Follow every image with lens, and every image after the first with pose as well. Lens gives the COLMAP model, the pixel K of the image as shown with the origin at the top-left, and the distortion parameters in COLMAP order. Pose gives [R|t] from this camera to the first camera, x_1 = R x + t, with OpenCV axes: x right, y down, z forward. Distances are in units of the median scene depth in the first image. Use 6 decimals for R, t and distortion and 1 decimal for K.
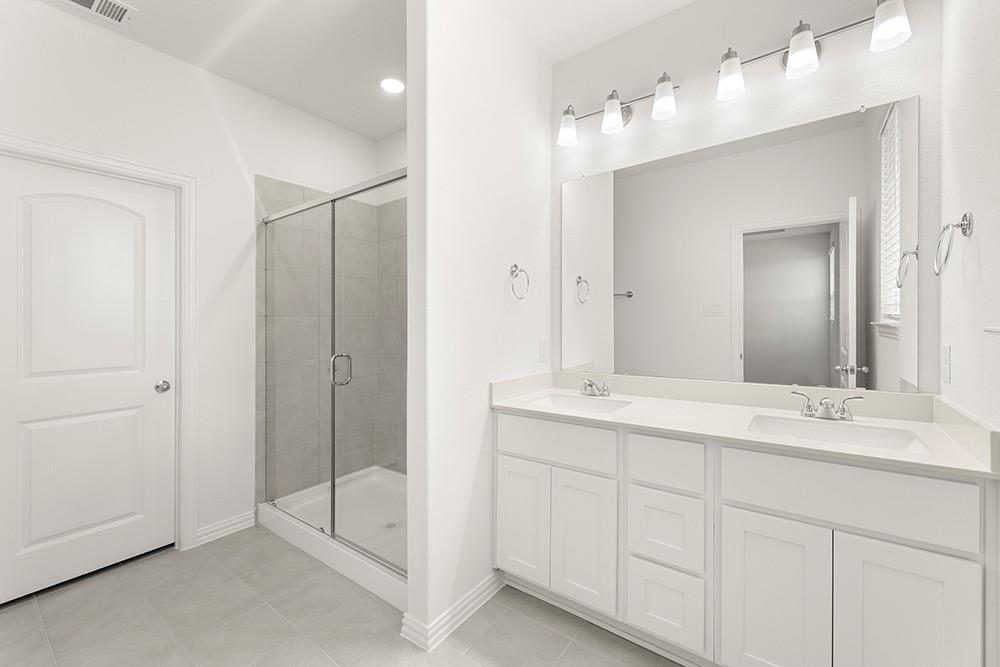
lens RADIAL K [[400.6, 0, 501.2], [0, 400.6, 329.7], [0, 0, 1]] dist [0.001982, 0.000237]
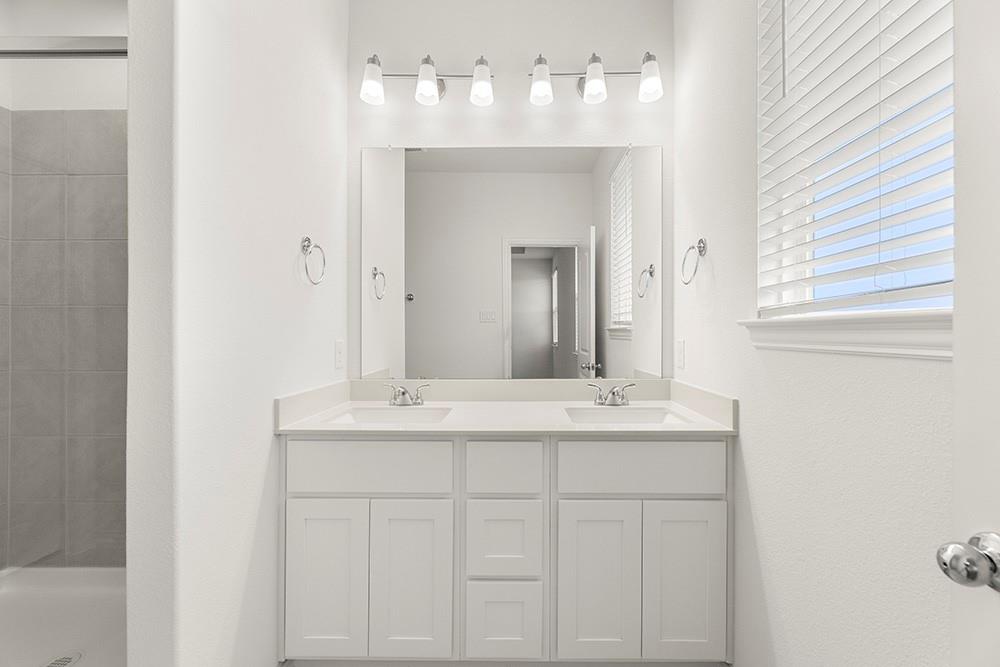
lens RADIAL K [[418.3, 0, 500.1], [0, 418.3, 339.4], [0, 0, 1]] dist [0.000600, 0.000090]
pose [[0.820938, -0.000281, 0.571018, -0.114686], [0.003652, 0.999982, -0.004758, 0.030527], [-0.571006, 0.005991, 0.820924, 0.161167]]
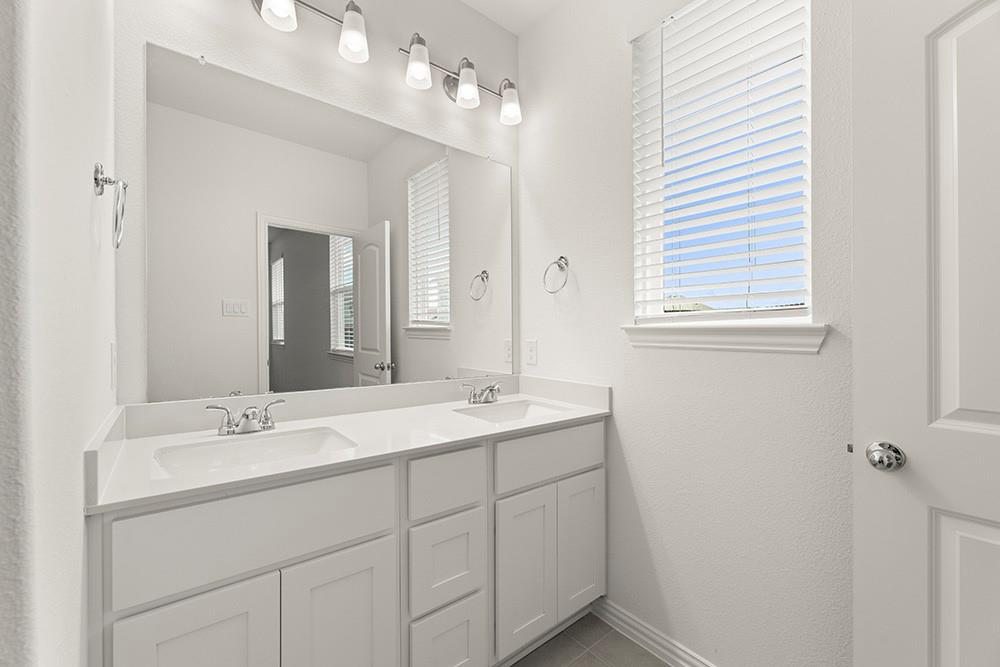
lens RADIAL K [[416.5, 0, 502.5], [0, 416.5, 336.4], [0, 0, 1]] dist [-0.000279, -0.000145]
pose [[0.244794, 0.003294, 0.969570, -0.316084], [0.002291, 0.999989, -0.003976, 0.023081], [-0.969572, 0.003195, 0.244784, 0.519908]]
